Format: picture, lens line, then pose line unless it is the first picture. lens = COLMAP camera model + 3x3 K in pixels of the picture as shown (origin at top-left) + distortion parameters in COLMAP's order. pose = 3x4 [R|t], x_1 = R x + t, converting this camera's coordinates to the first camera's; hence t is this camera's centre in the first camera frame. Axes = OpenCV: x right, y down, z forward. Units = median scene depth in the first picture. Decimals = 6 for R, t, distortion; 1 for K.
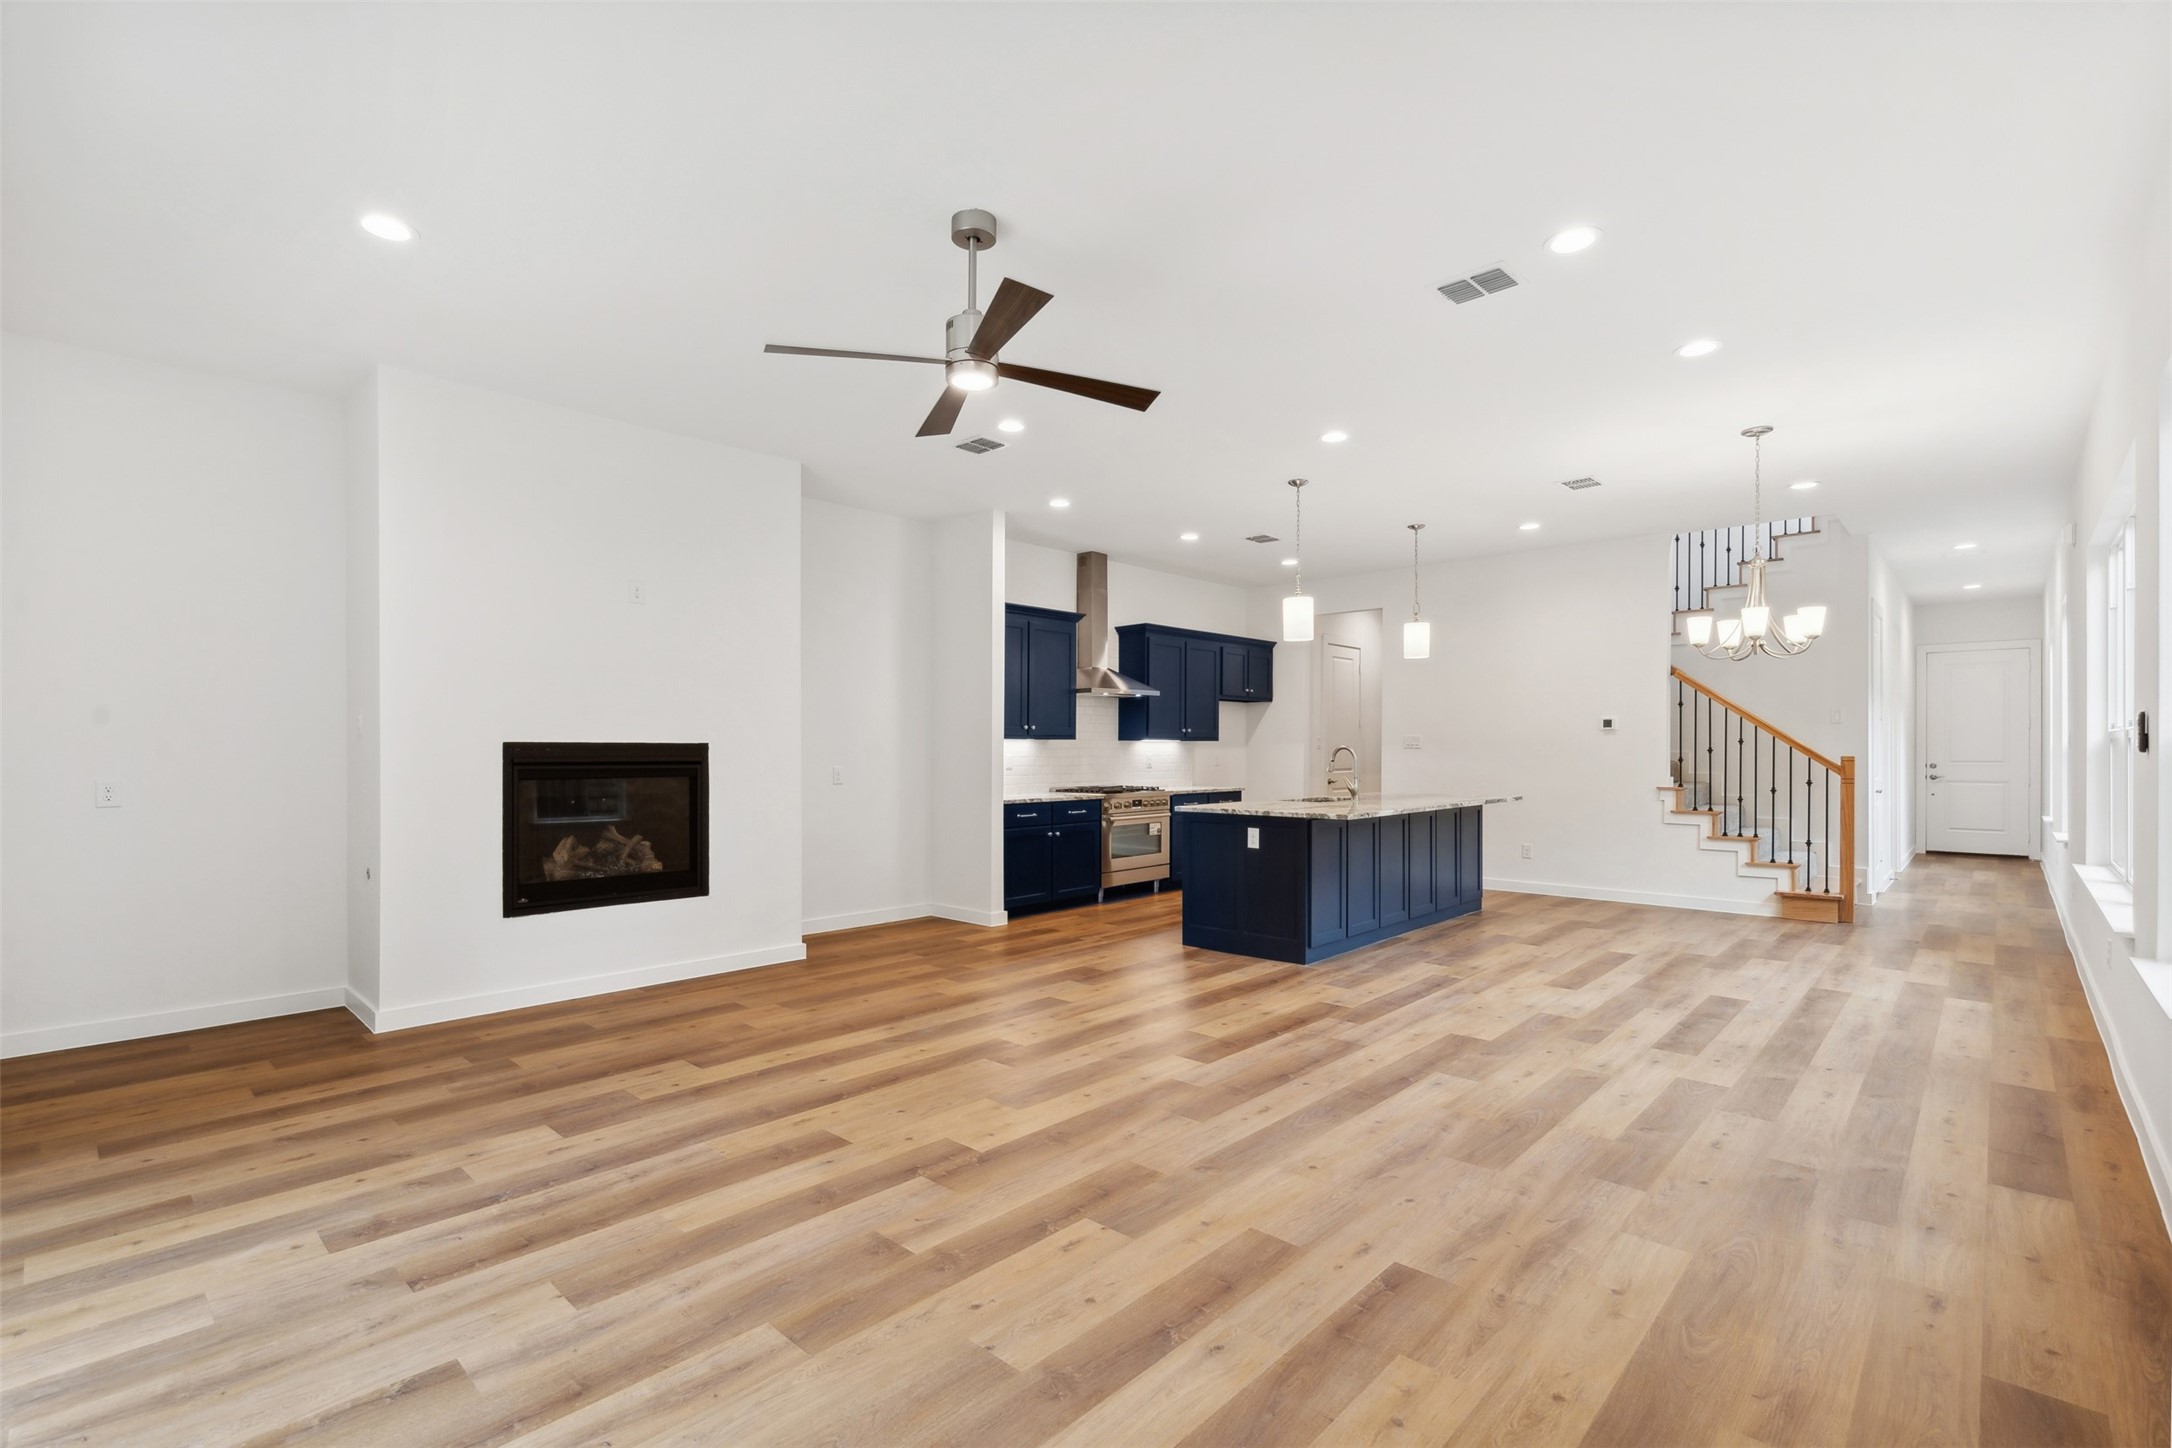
lens RADIAL K [[992.6, 0, 1084.6], [0, 992.6, 747.1], [0, 0, 1]] dist [0.043242, 0.000297]
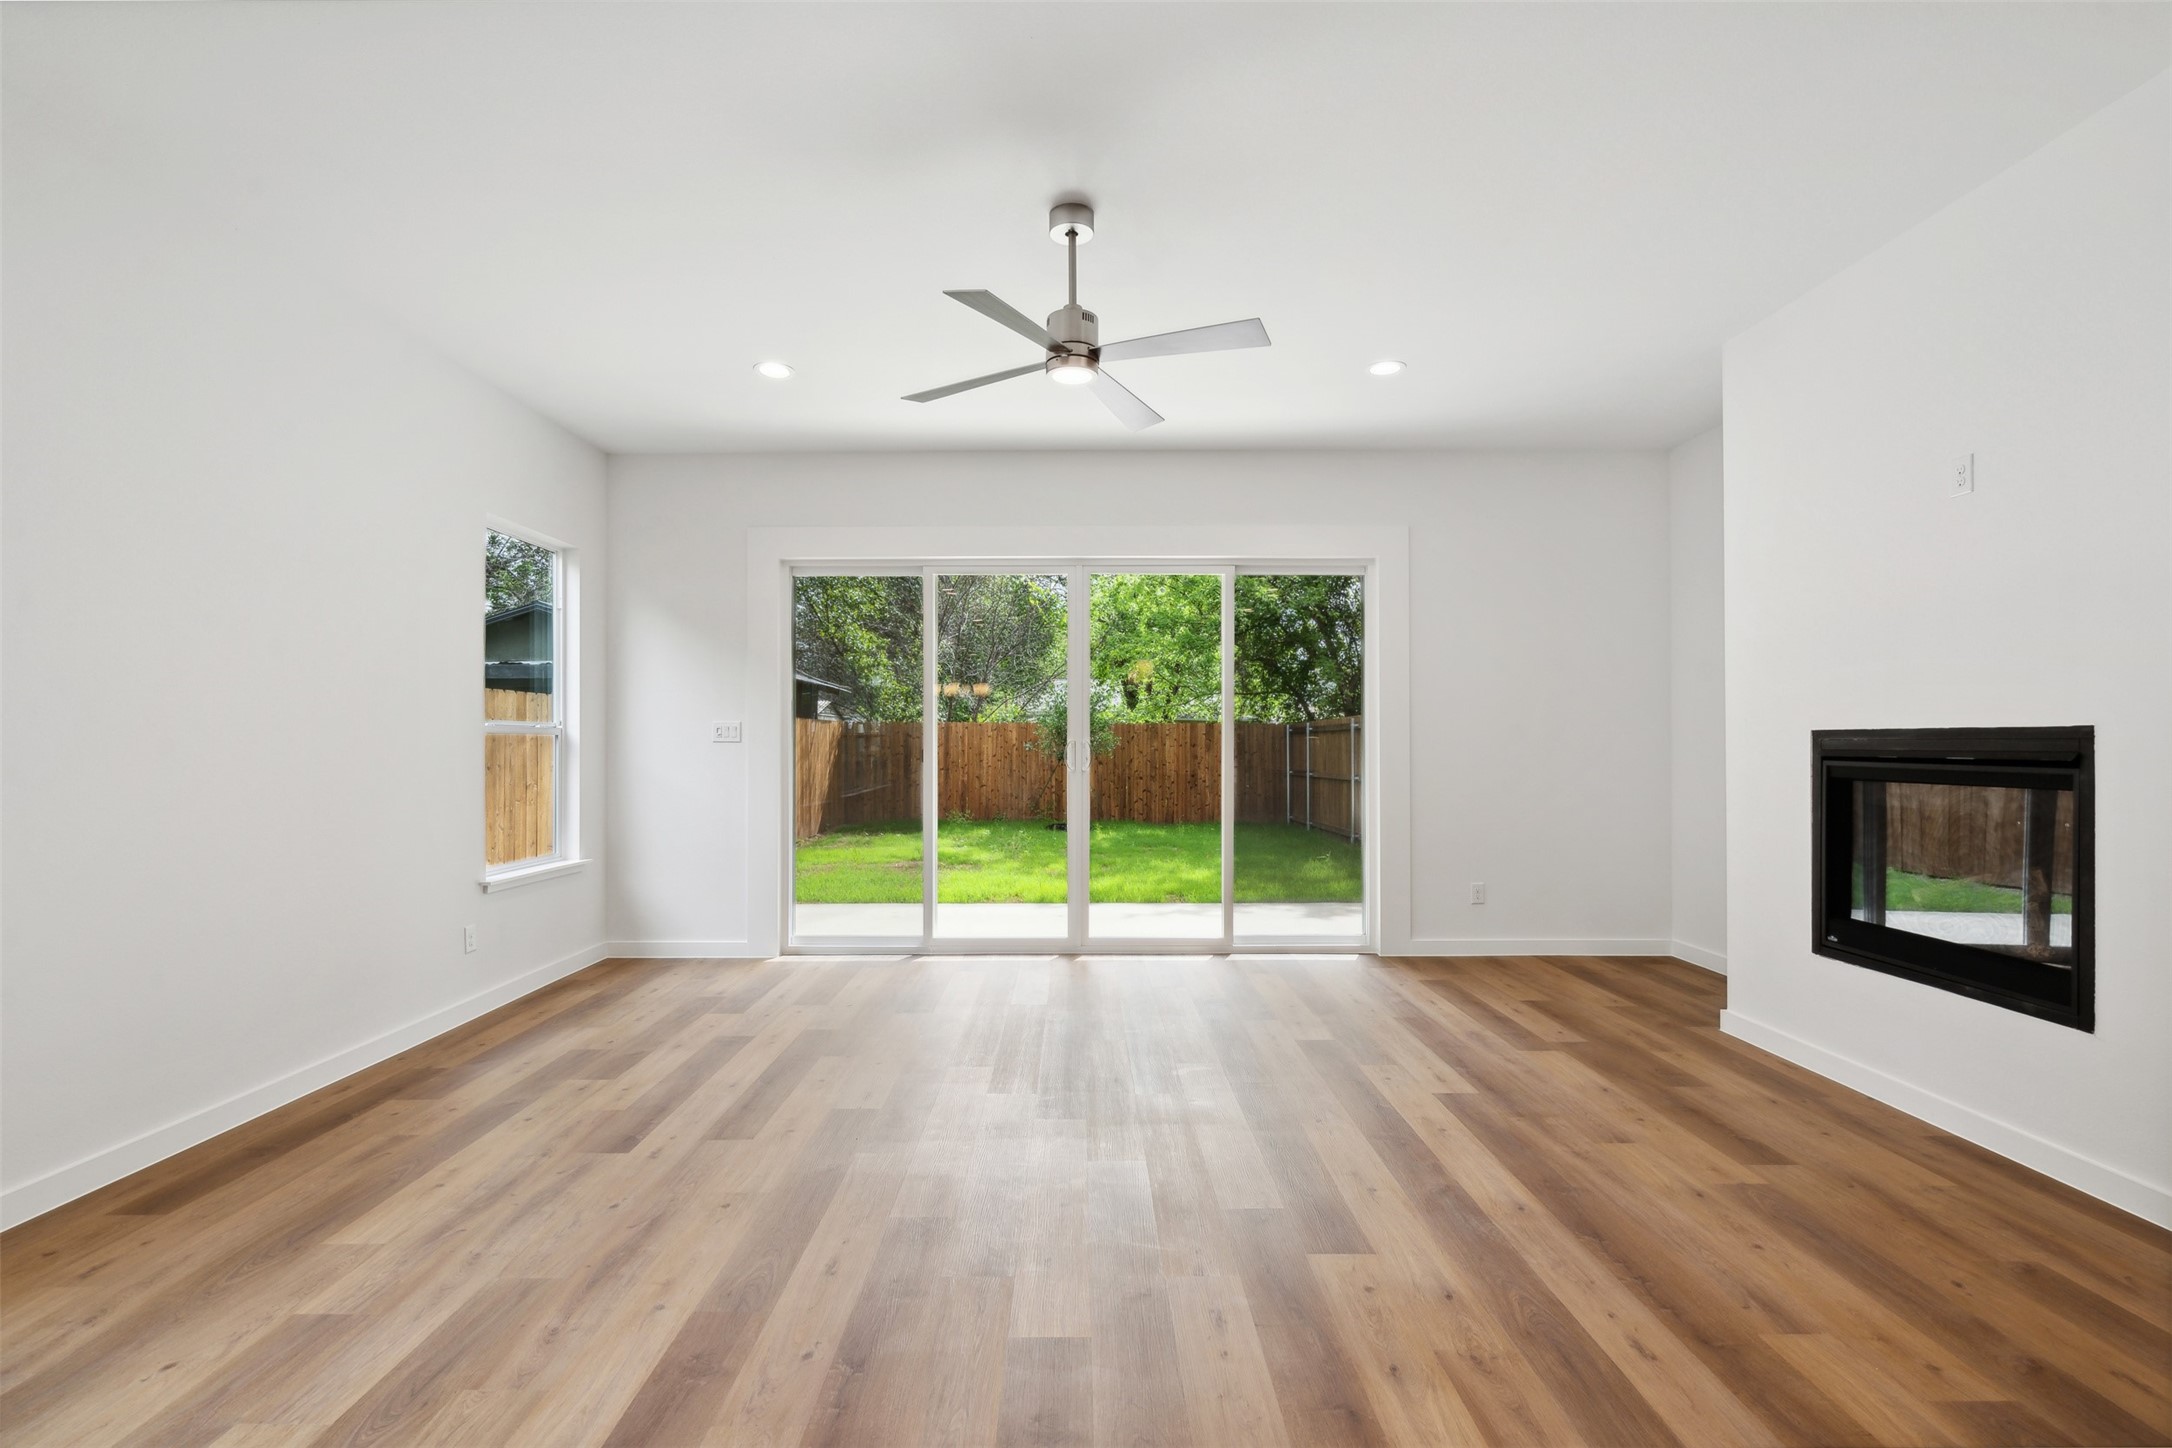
lens RADIAL K [[992.6, 0, 1084.6], [0, 992.6, 747.1], [0, 0, 1]] dist [0.043242, 0.000297]
pose [[-0.733201, 0.006044, -0.679985, 0.515823], [0.010251, 0.999945, -0.002166, 0.005409], [0.679934, -0.008559, -0.733223, 1.607438]]
